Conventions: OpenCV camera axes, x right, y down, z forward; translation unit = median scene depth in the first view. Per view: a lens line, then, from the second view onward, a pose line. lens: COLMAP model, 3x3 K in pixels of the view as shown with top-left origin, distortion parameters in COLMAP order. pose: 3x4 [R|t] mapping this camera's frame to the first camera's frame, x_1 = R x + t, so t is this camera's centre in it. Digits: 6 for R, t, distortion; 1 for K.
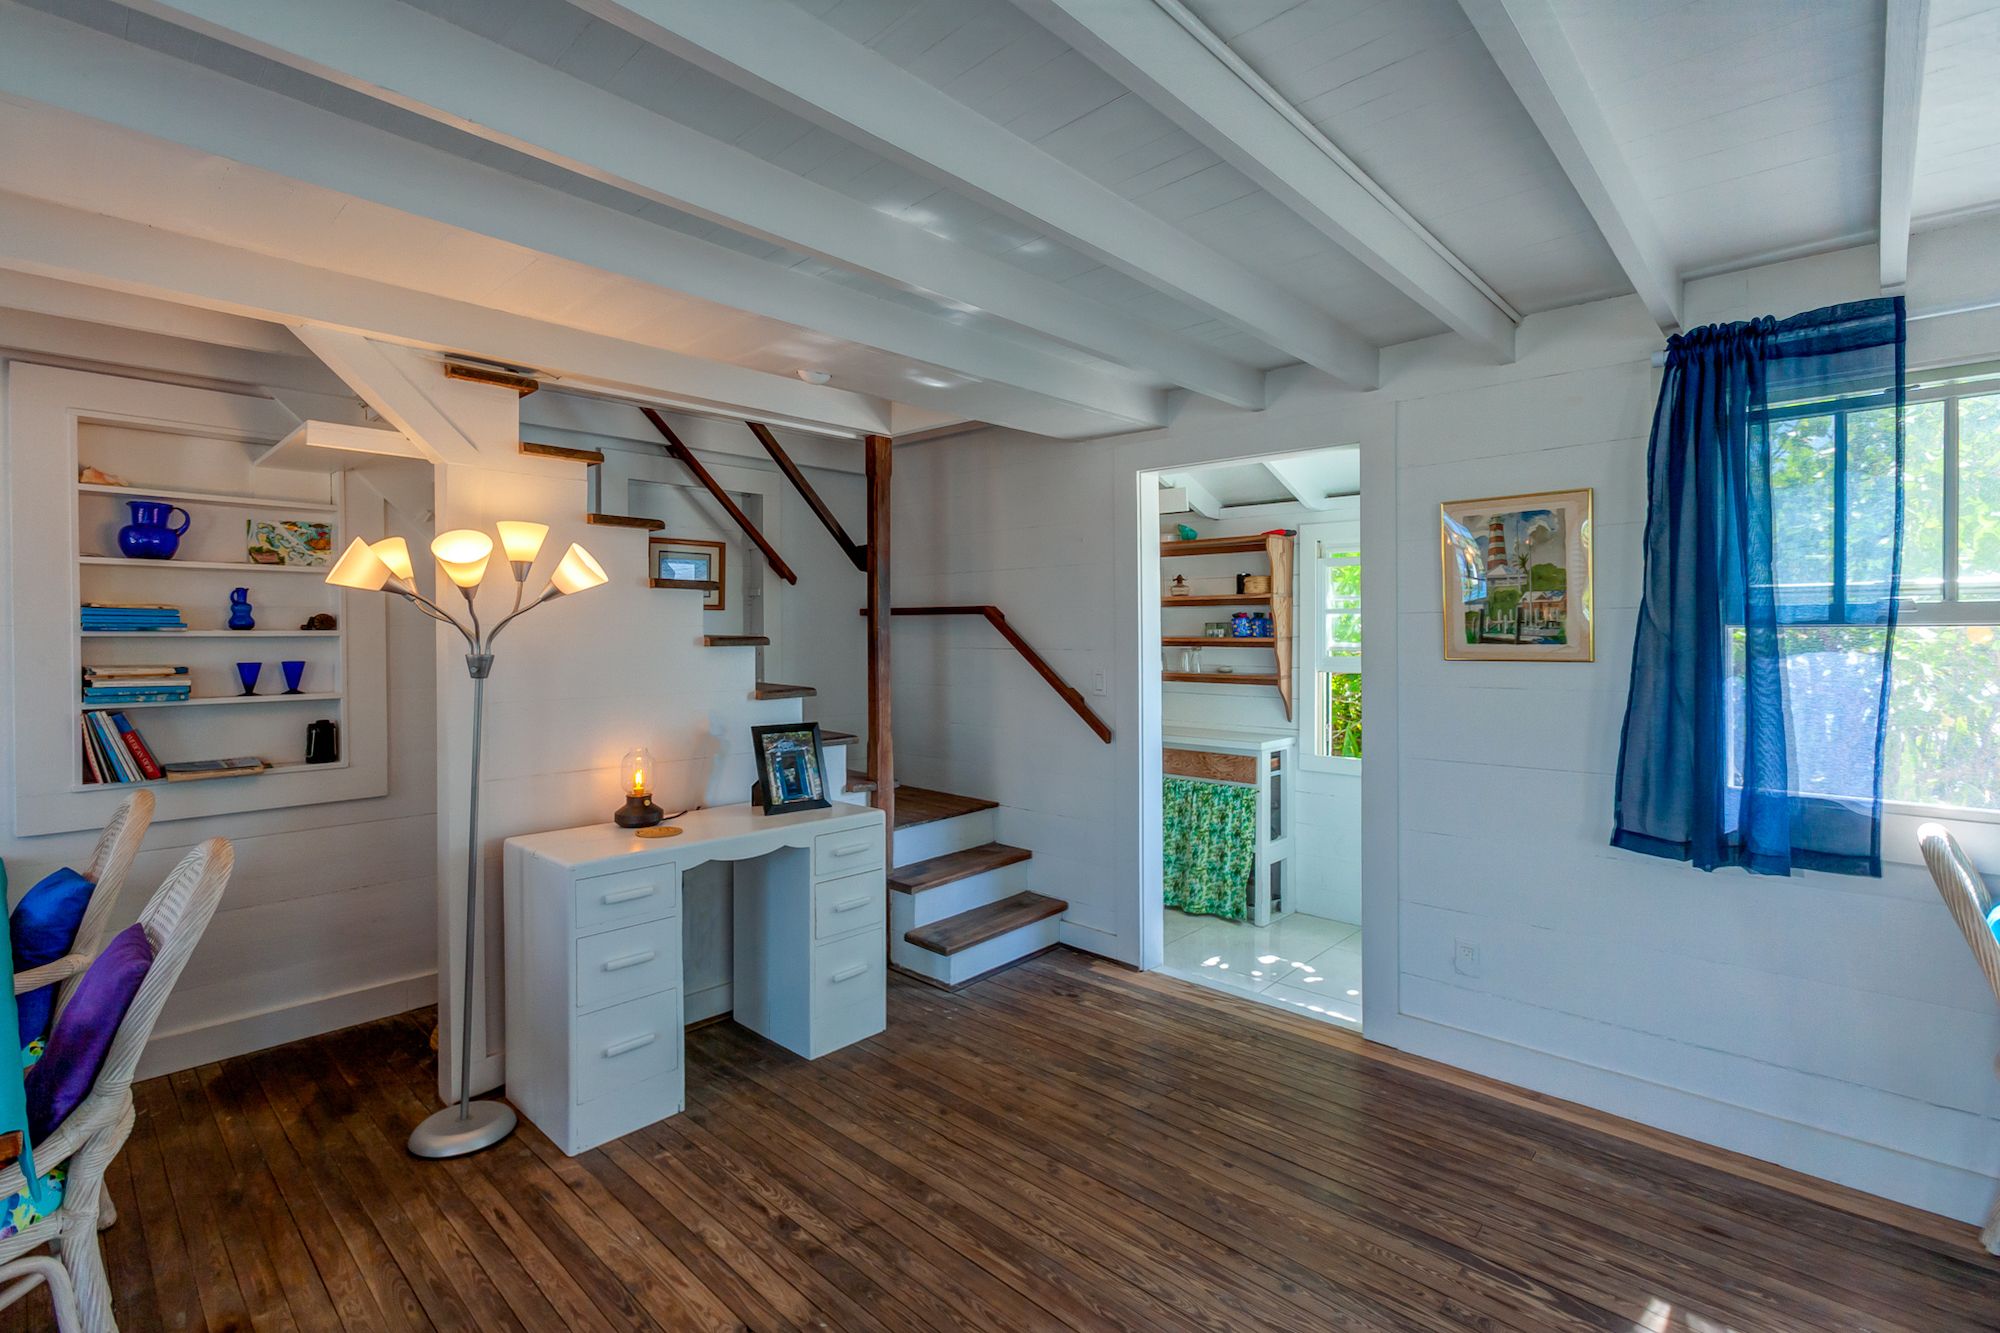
lens RADIAL K [[930.6, 0, 953.6], [0, 930.6, 625.7], [0, 0, 1]] dist [-0.015392, 0.013783]
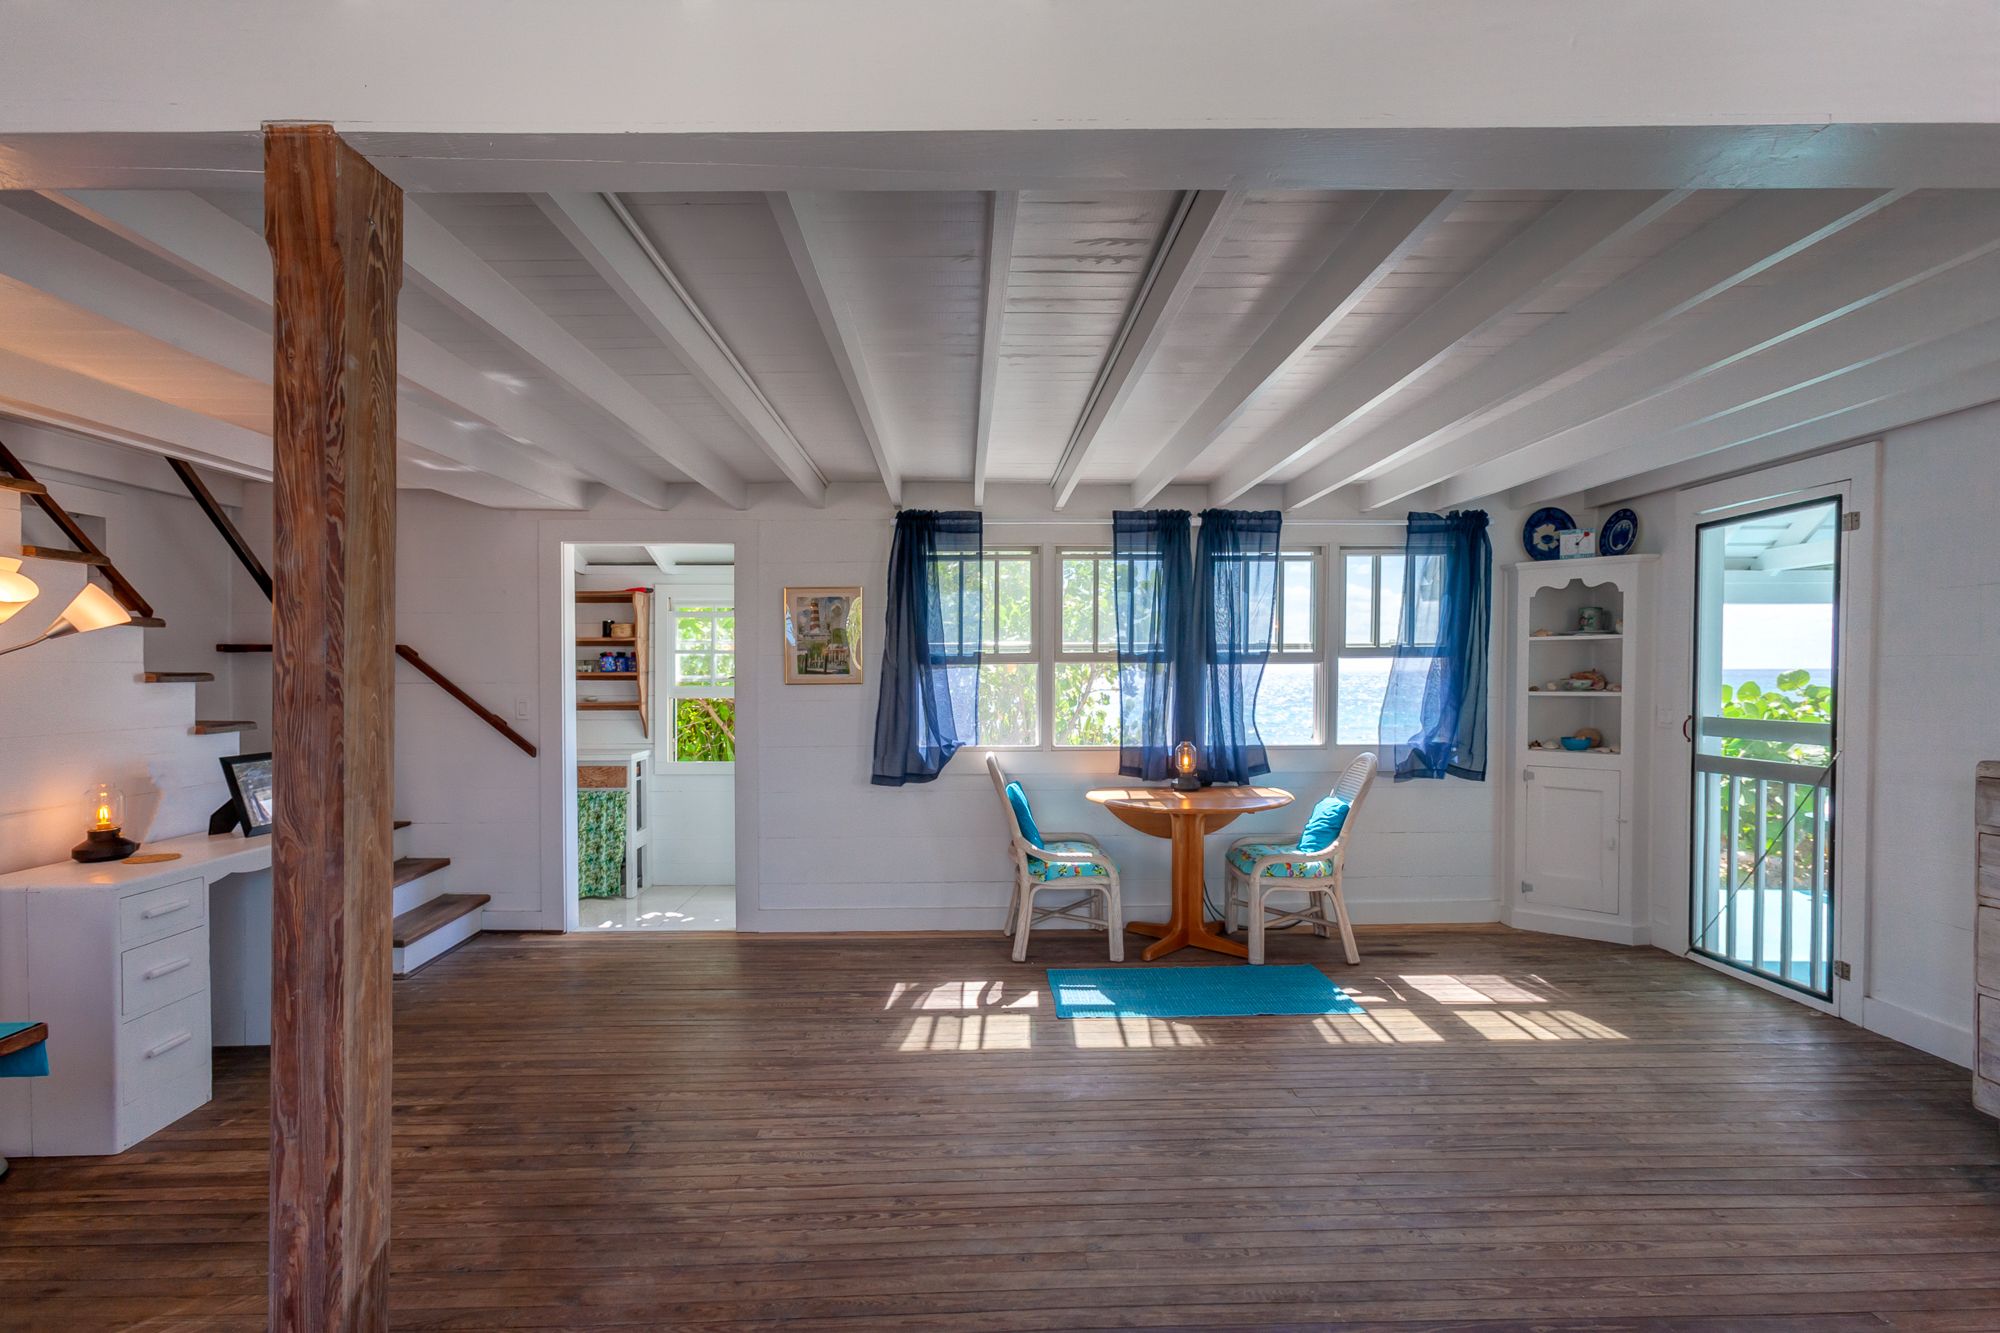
lens RADIAL K [[1027.7, 0, 1000.0], [0, 1027.7, 666.5], [0, 0, 1]] dist [0.001233, 0.000285]
pose [[0.689863, -0.000766, 0.723940, -0.452564], [-0.002787, 0.999989, 0.003714, -0.001969], [-0.723935, -0.004579, 0.689853, -0.452011]]
